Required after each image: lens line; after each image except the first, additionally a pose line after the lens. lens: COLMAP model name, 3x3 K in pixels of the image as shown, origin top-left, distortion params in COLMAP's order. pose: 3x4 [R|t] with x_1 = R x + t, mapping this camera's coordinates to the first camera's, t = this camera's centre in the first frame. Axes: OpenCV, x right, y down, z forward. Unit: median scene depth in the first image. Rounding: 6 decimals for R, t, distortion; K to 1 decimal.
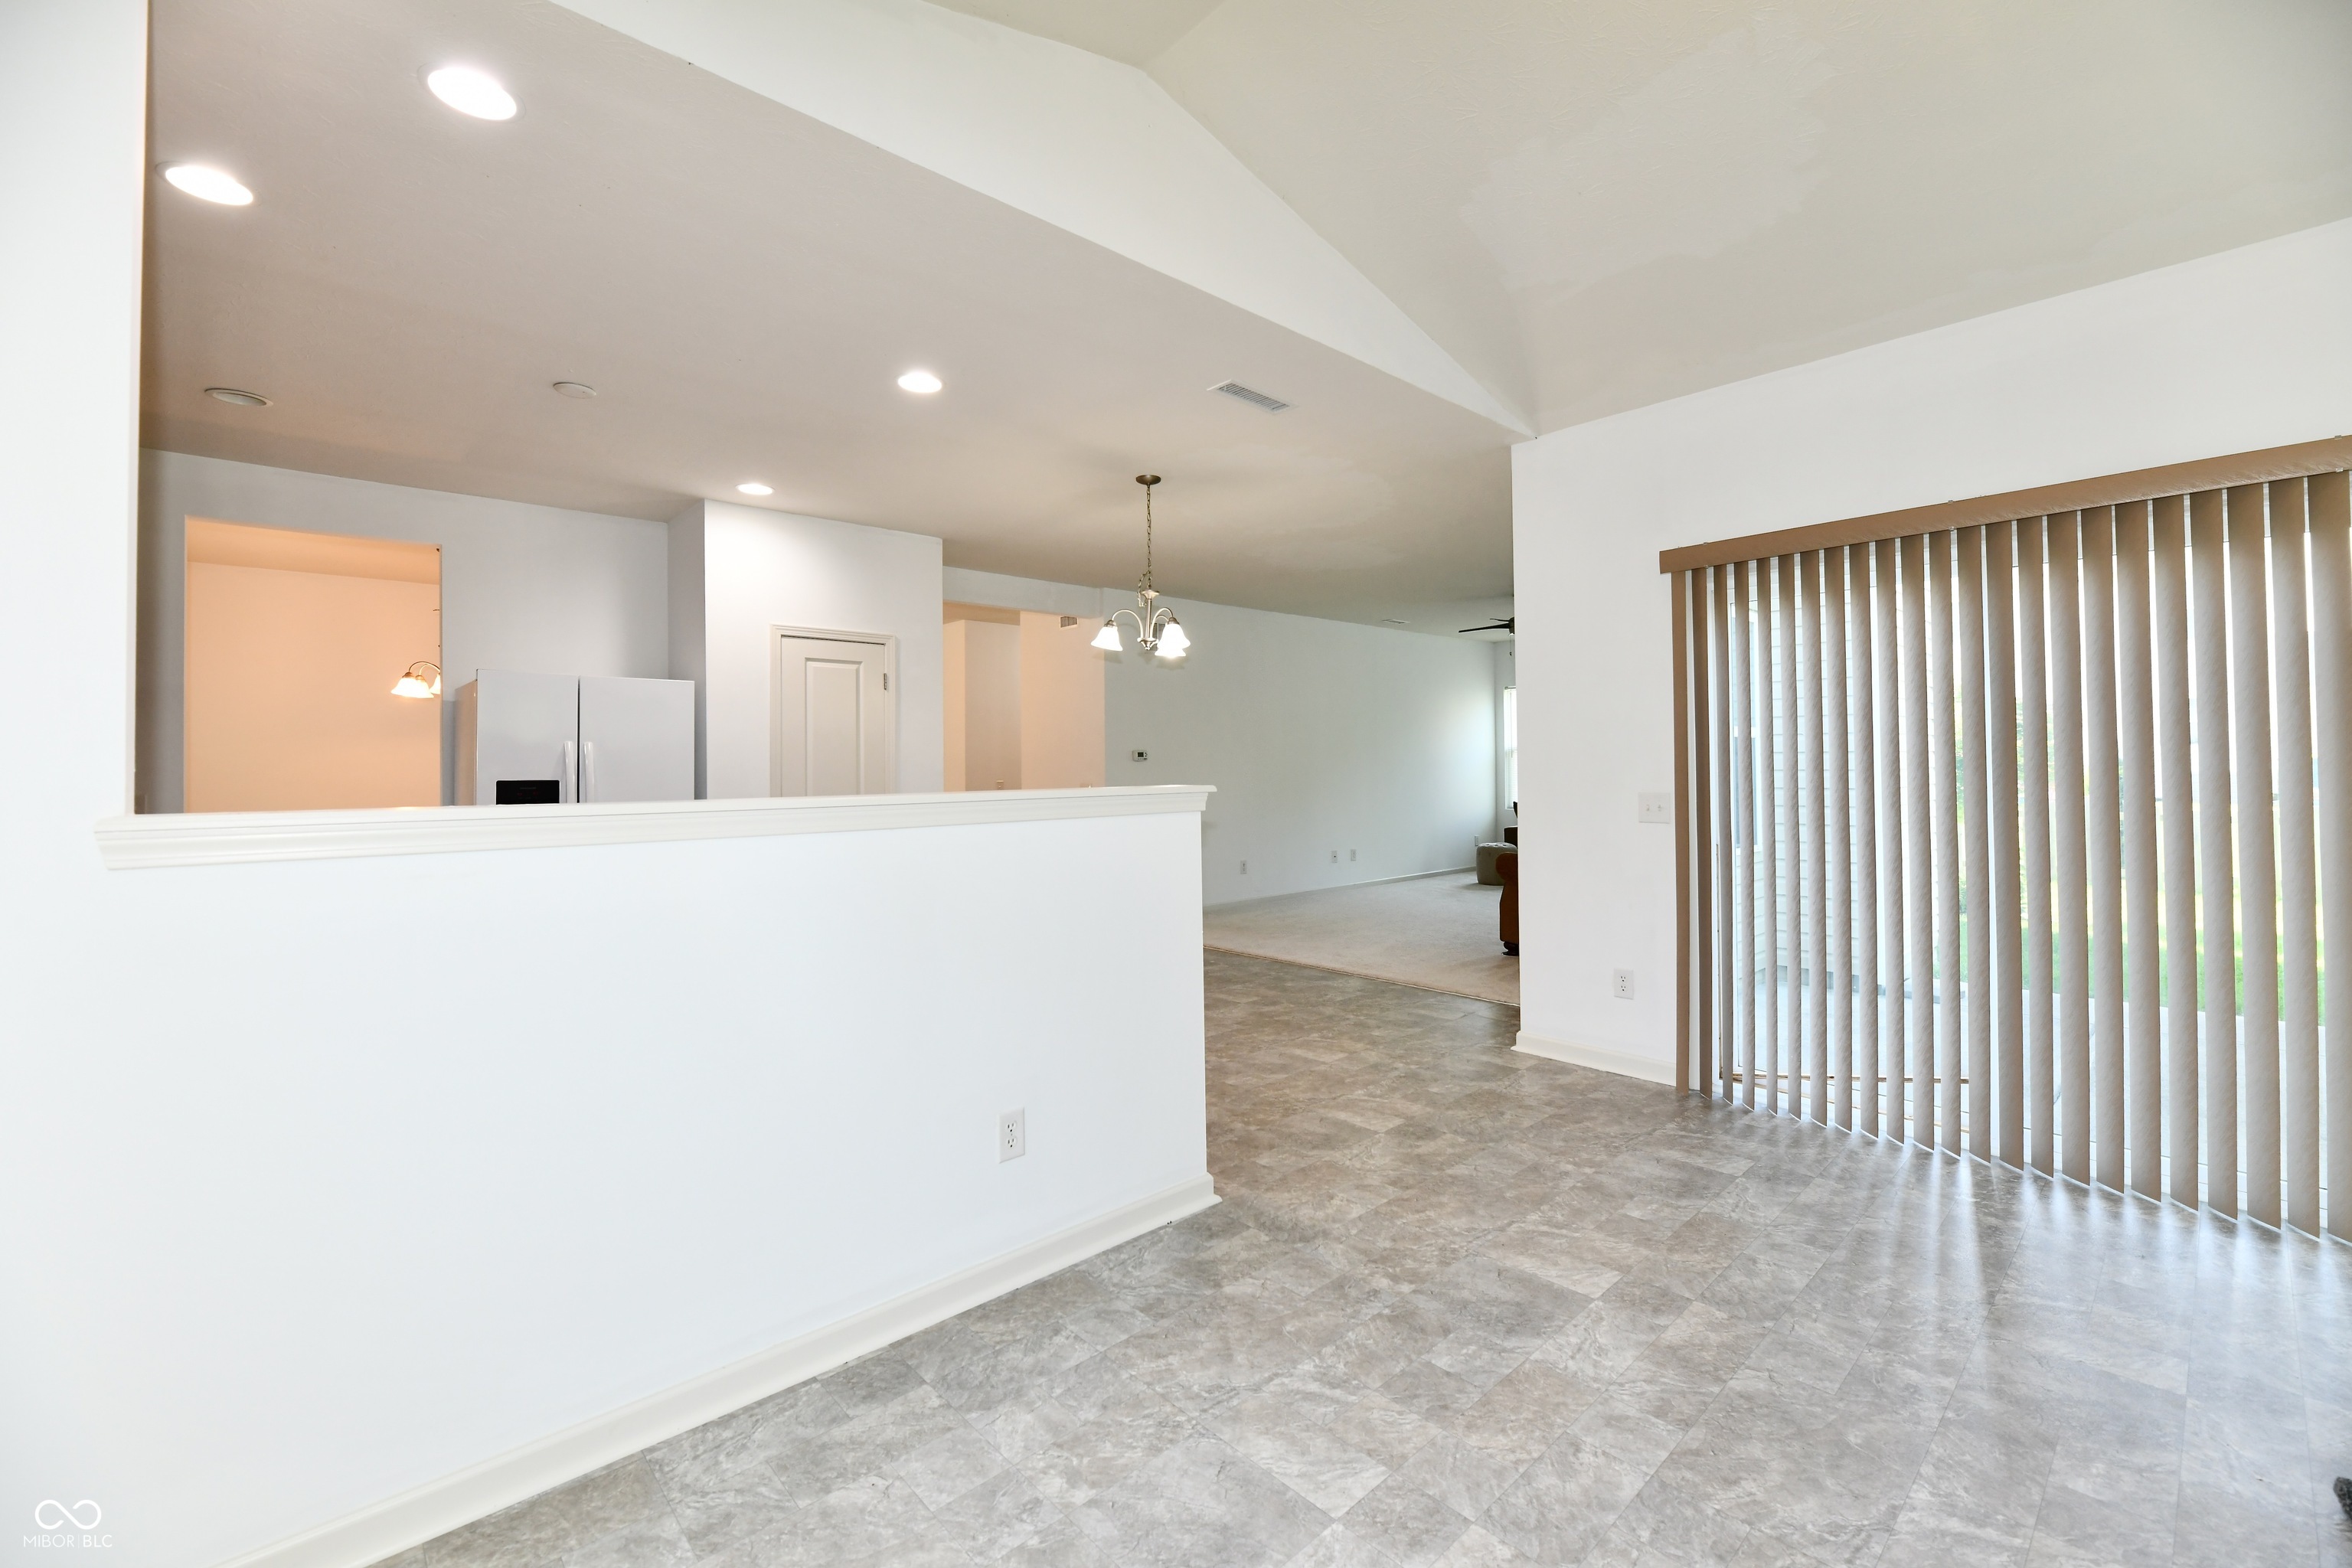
lens RADIAL K [[983.6, 0, 1209.1], [0, 983.6, 761.3], [0, 0, 1]] dist [-0.000622, -0.000165]
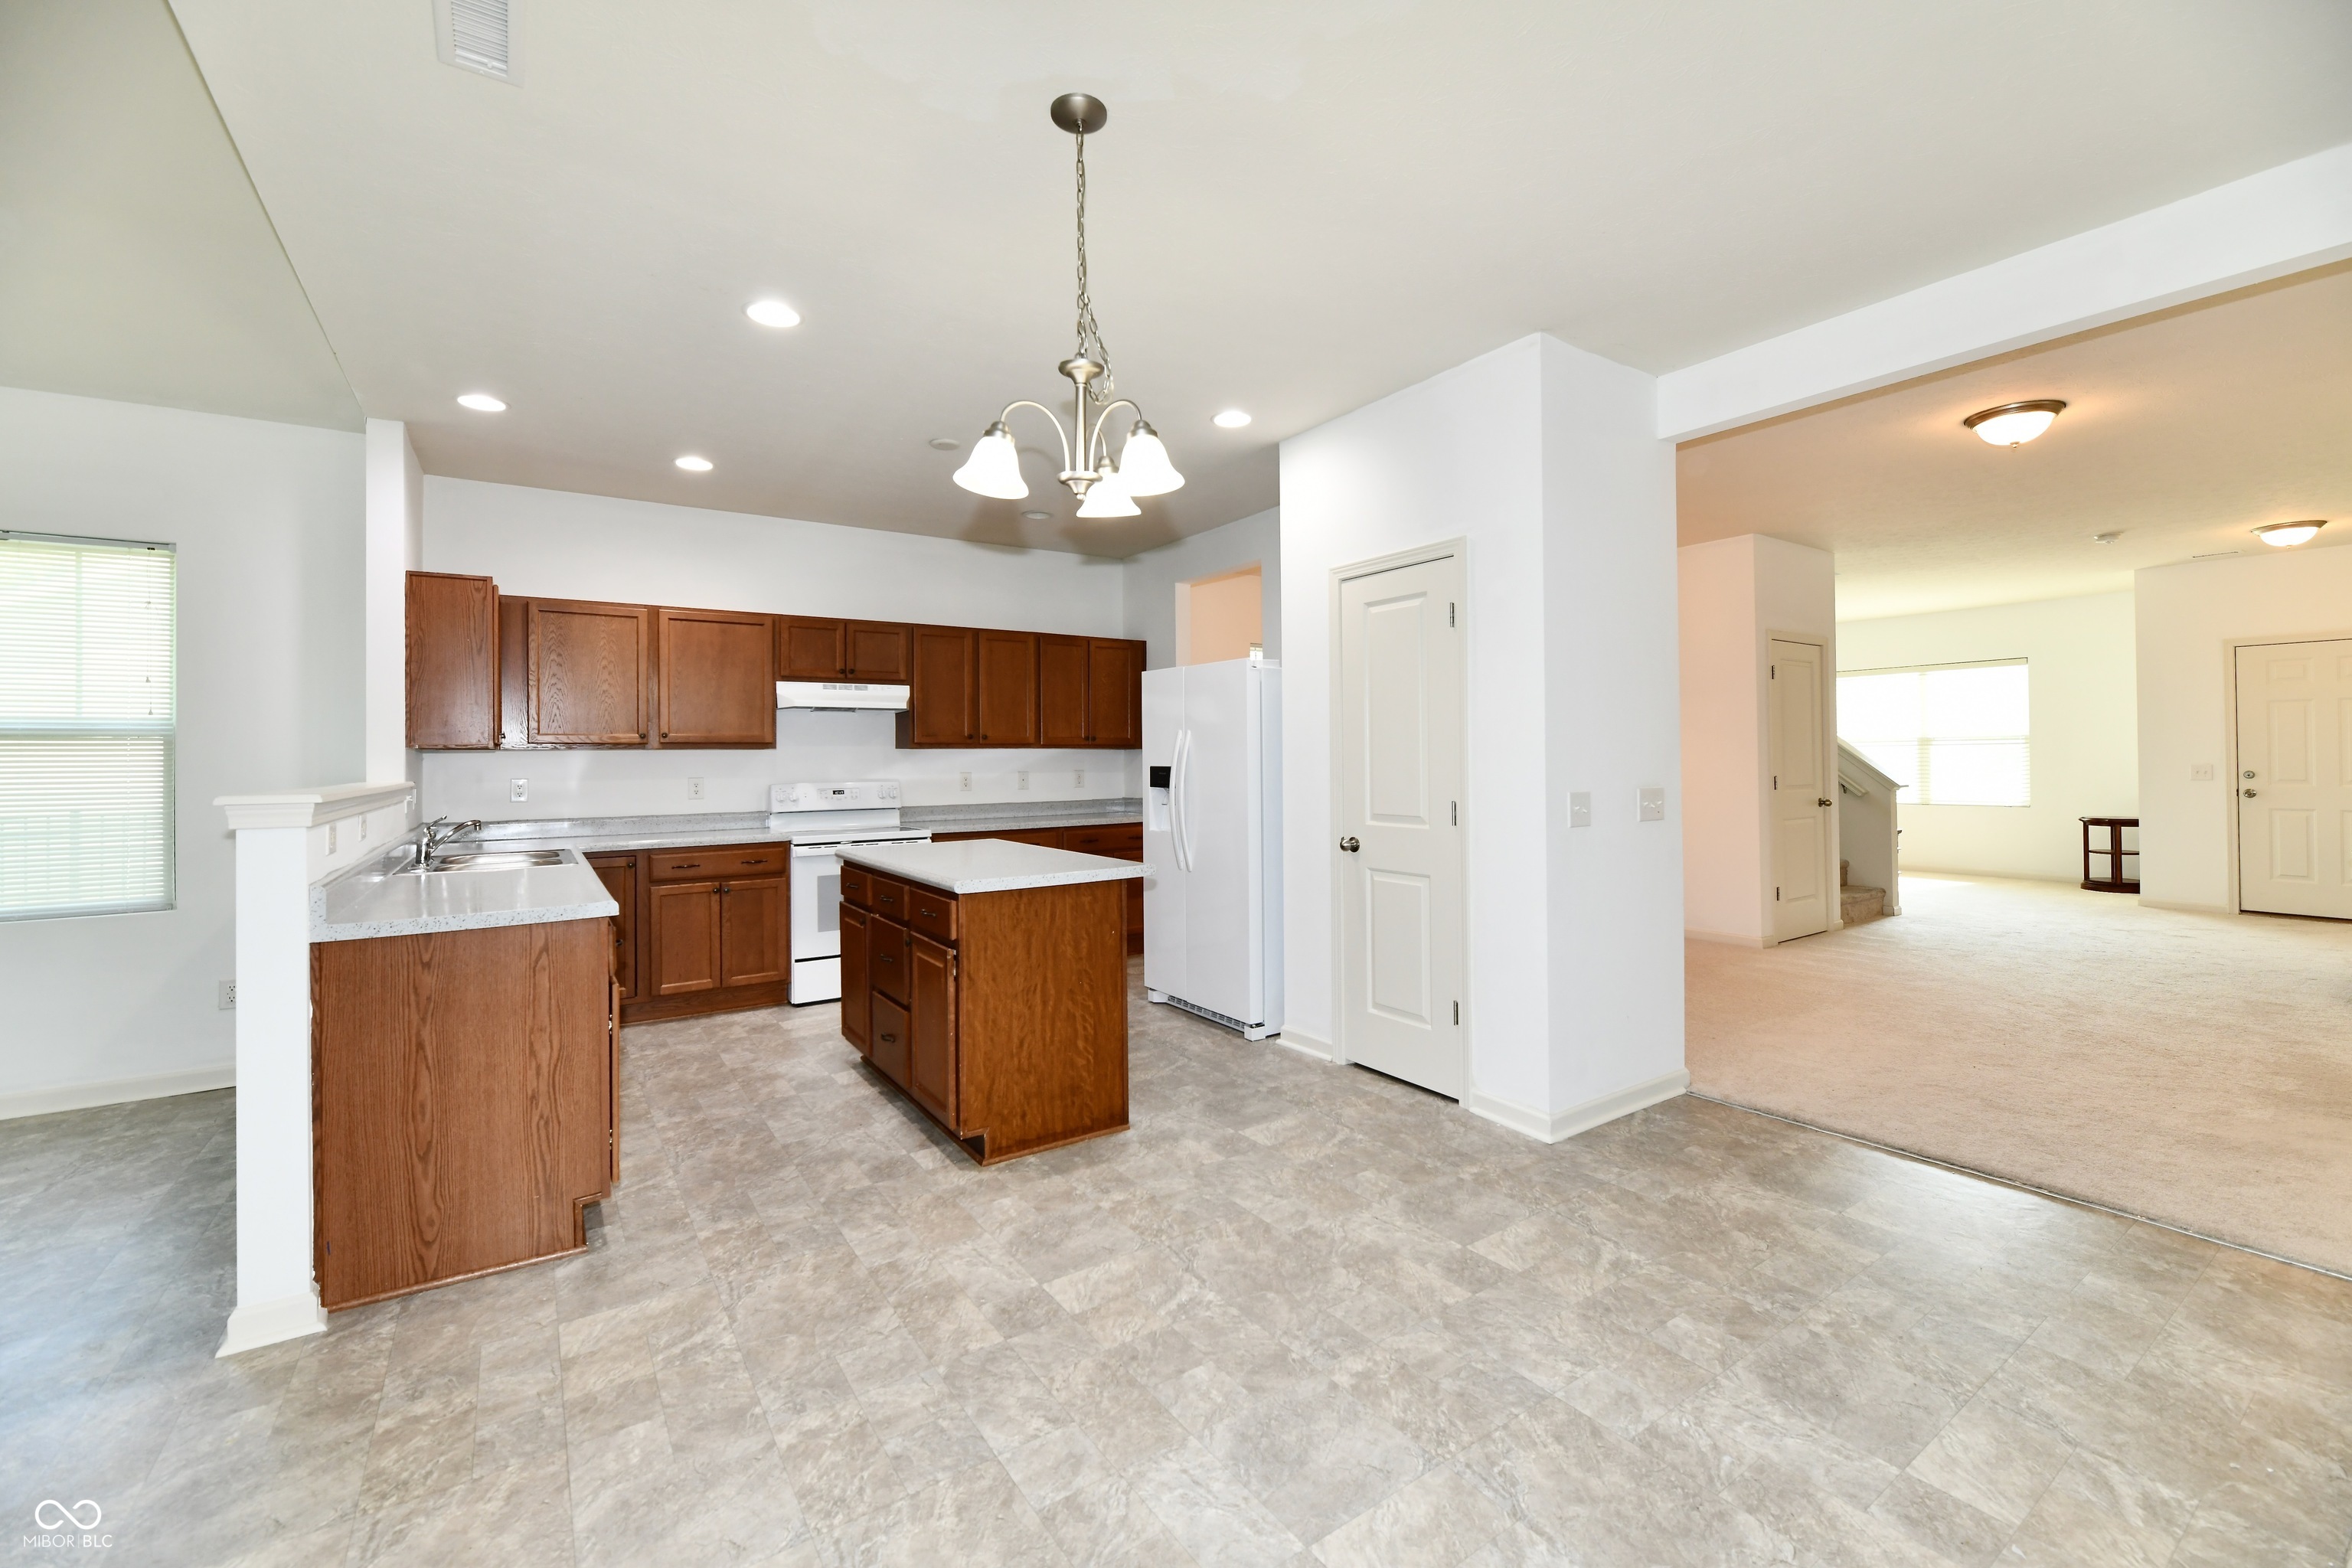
lens RADIAL K [[965.0, 0, 1173.1], [0, 965.0, 748.2], [0, 0, 1]] dist [-0.006859, -0.001197]
pose [[-0.164486, -0.002172, -0.986377, 1.460075], [0.006814, 0.999971, -0.003338, -0.009886], [0.986356, -0.007270, -0.164466, 1.397777]]
